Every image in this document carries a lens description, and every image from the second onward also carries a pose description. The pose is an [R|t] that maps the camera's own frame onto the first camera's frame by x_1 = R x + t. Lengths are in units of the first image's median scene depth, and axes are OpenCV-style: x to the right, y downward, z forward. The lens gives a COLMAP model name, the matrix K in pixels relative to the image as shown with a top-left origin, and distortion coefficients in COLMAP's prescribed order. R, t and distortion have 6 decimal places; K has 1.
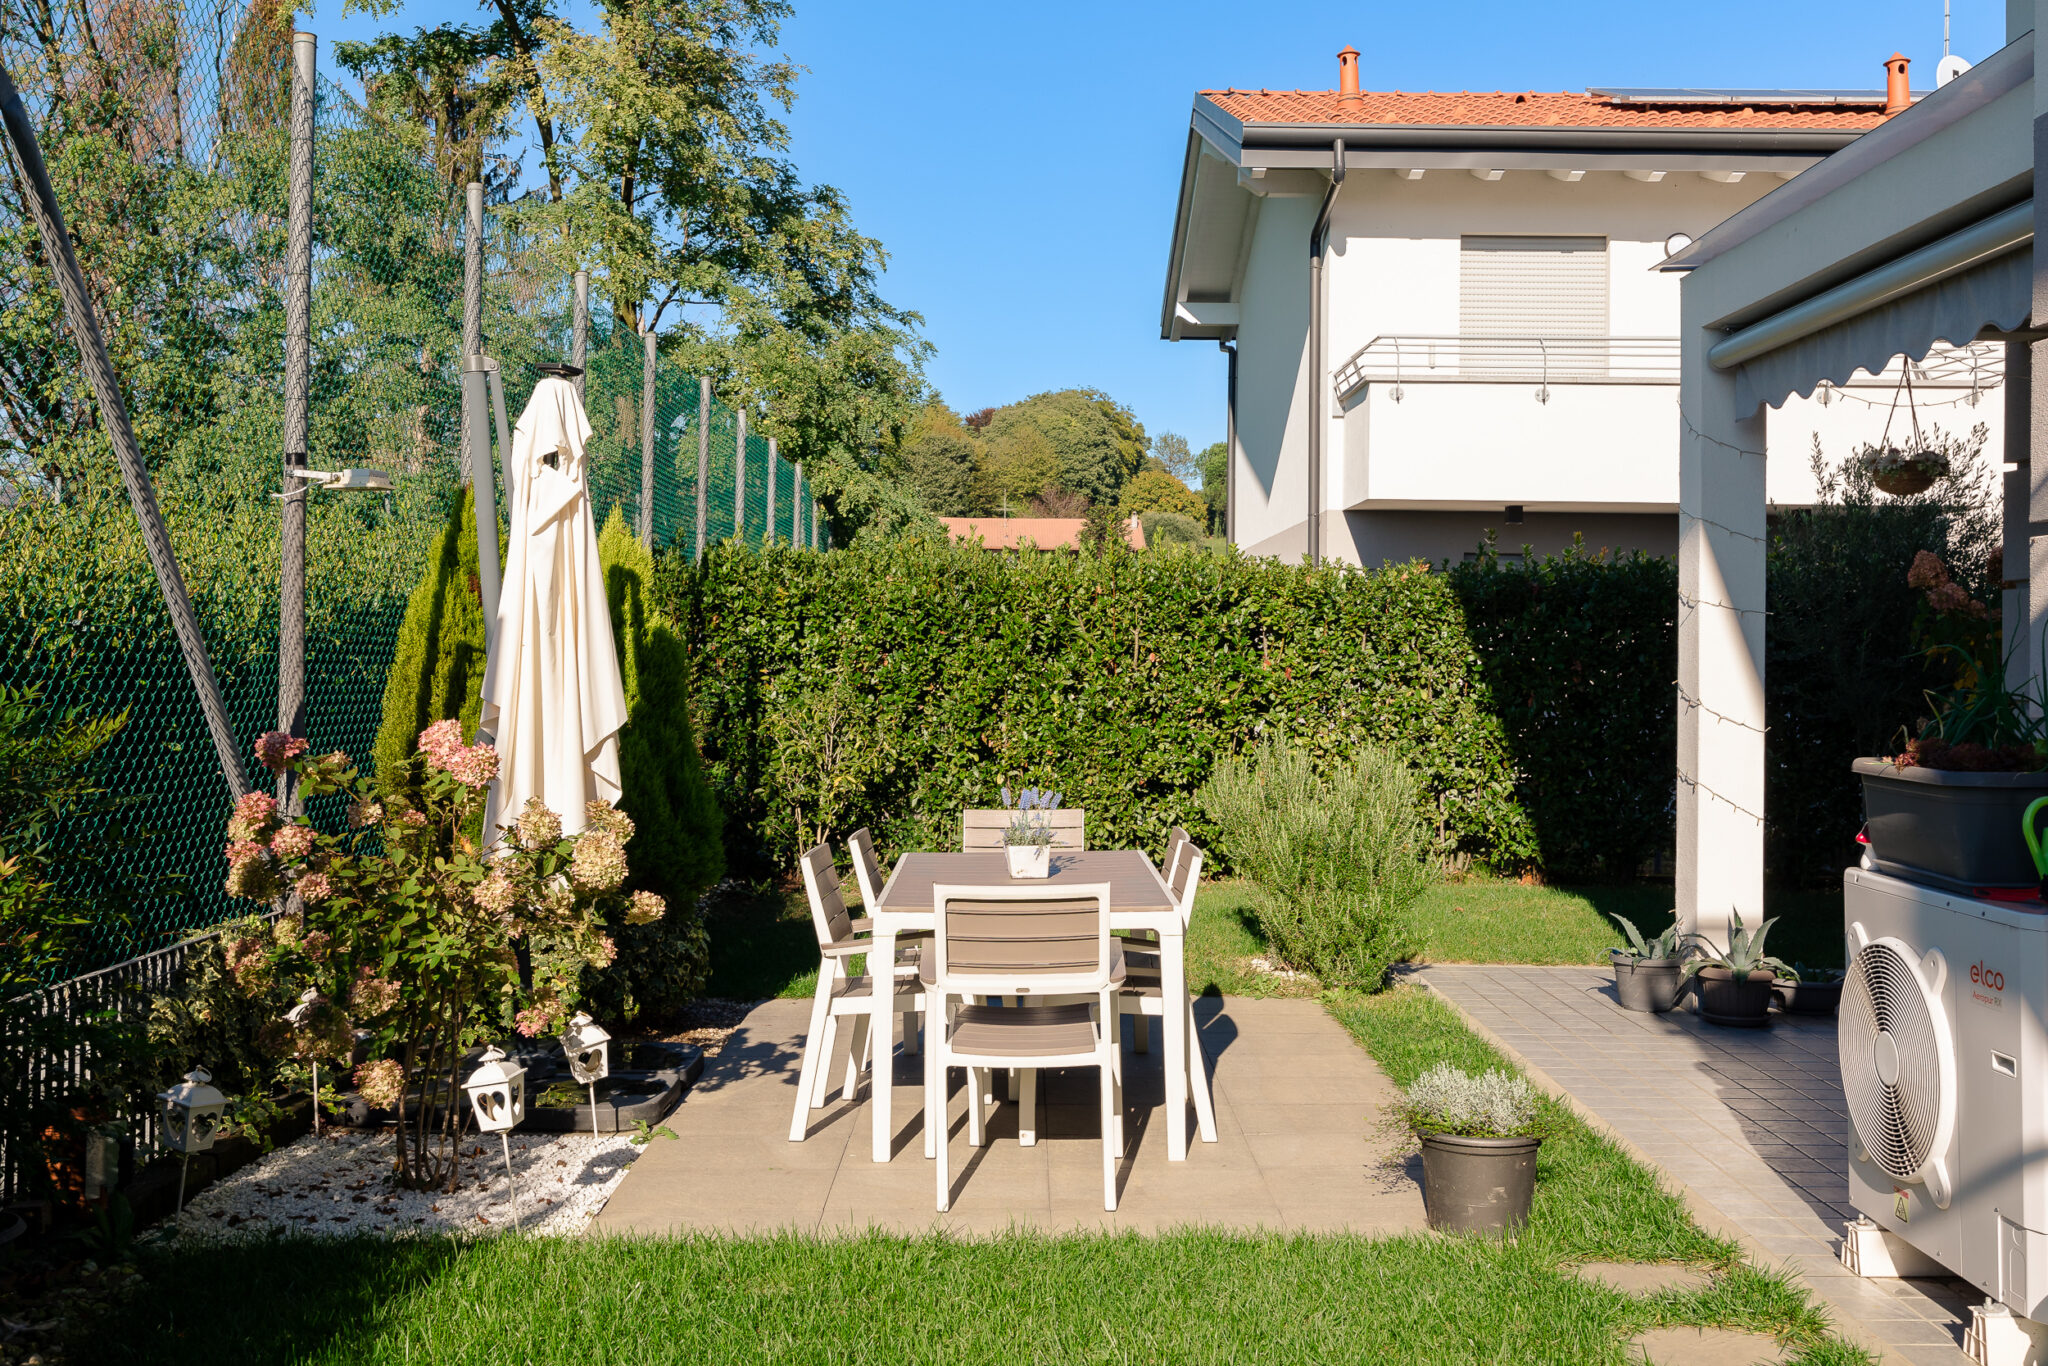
lens RADIAL K [[1980.4, 0, 1024.1], [0, 1980.4, 669.6], [0, 0, 1]] dist [-0.018939, 0.000000]
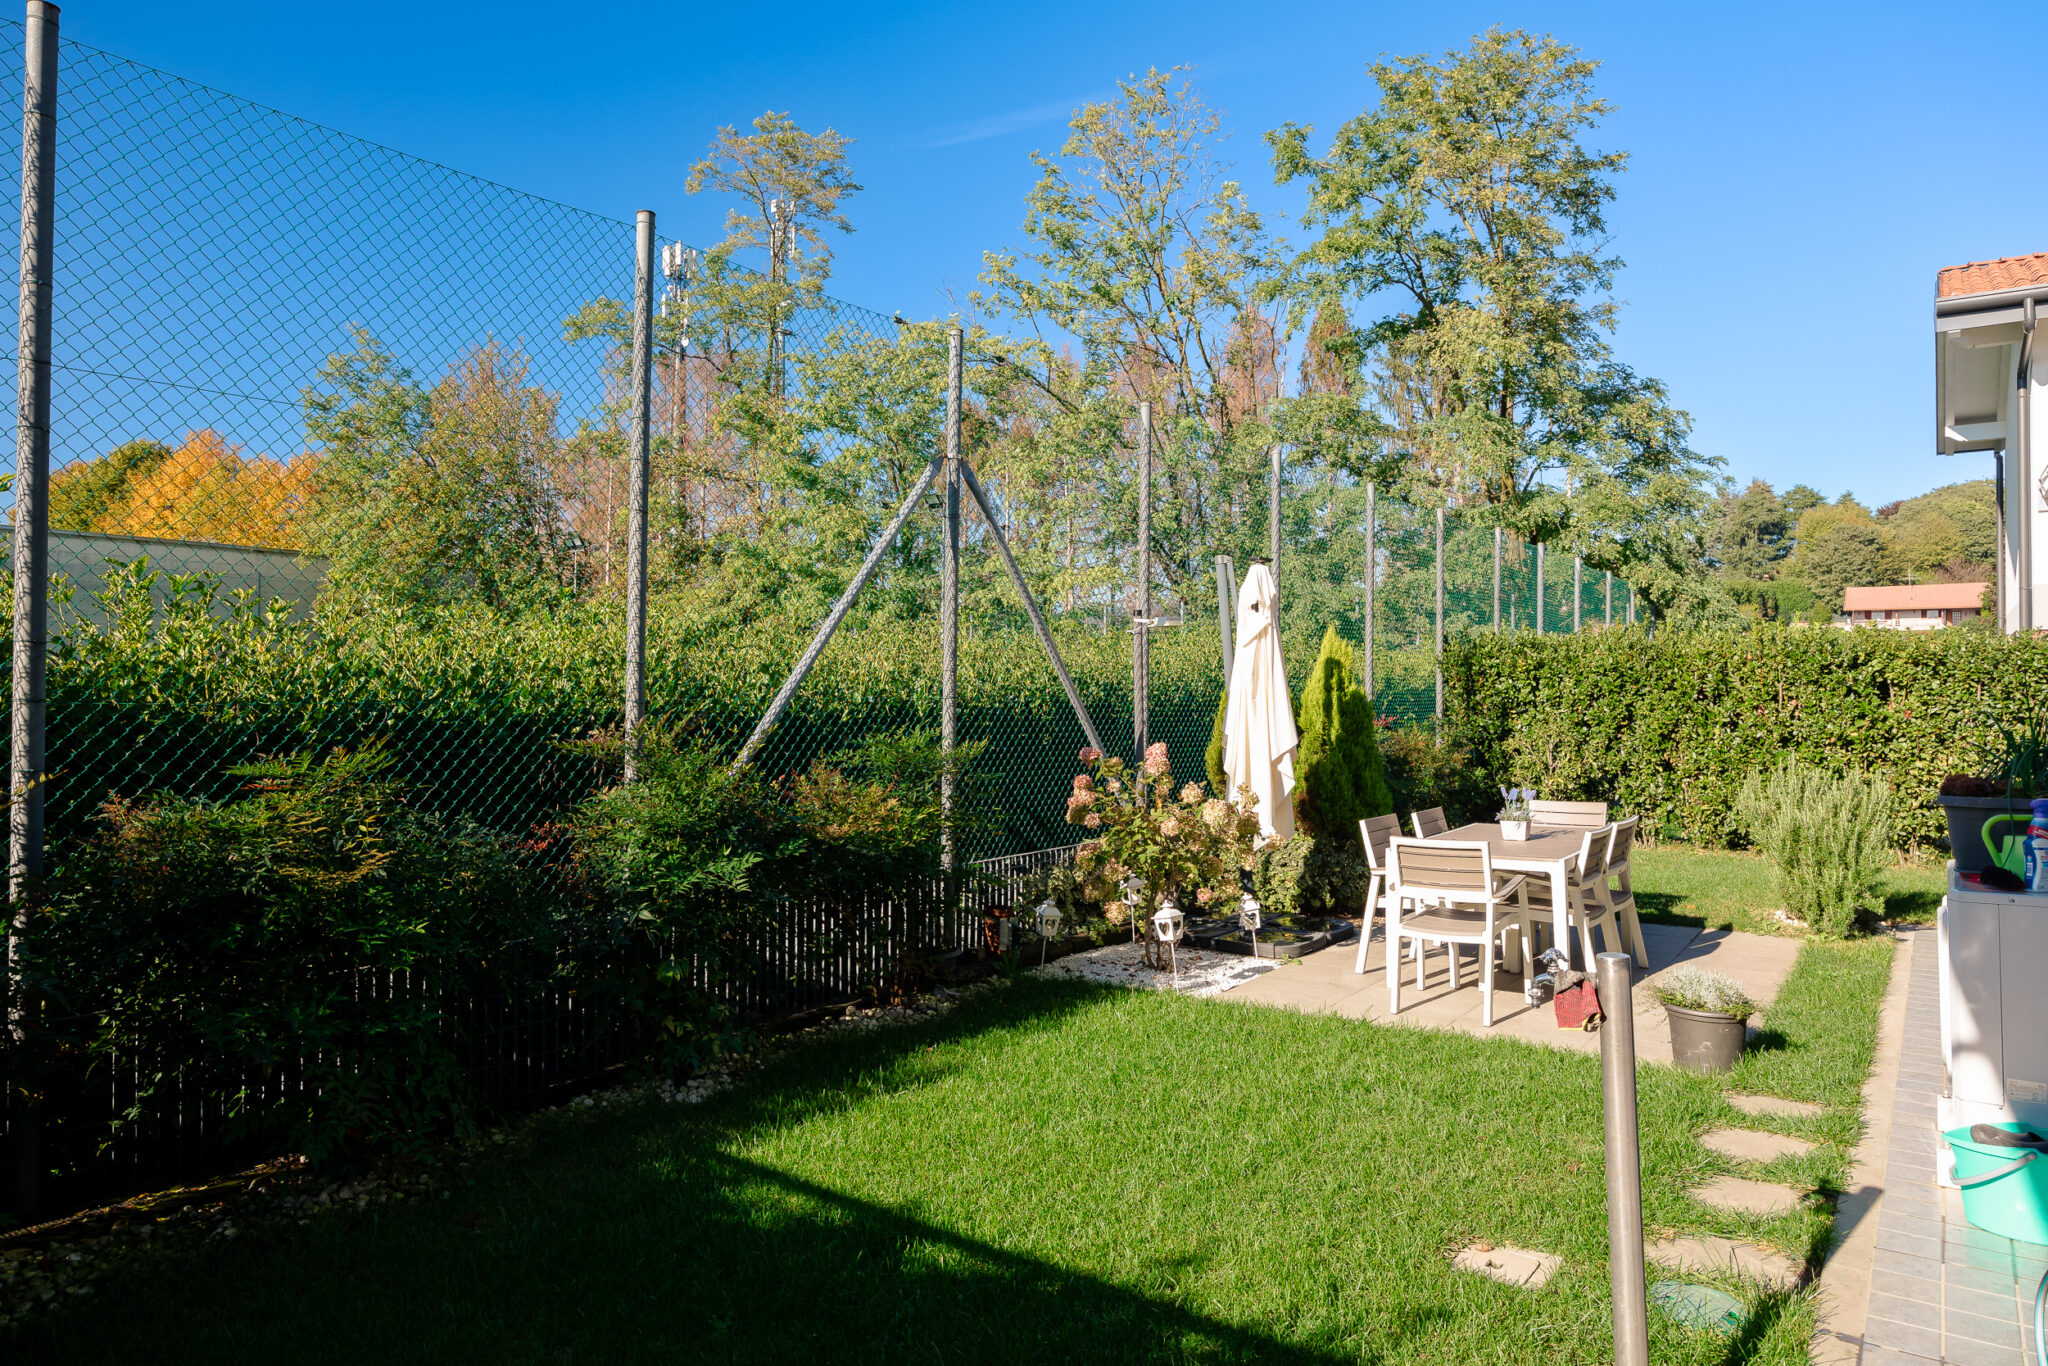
lens RADIAL K [[1292.7, 0, 1026.1], [0, 1292.7, 696.8], [0, 0, 1]] dist [-0.029328, 0.000094]
pose [[0.801192, -0.003638, -0.598396, 0.172761], [0.001377, 0.999990, -0.004236, -0.007352], [0.598406, 0.002570, 0.801189, -0.071216]]
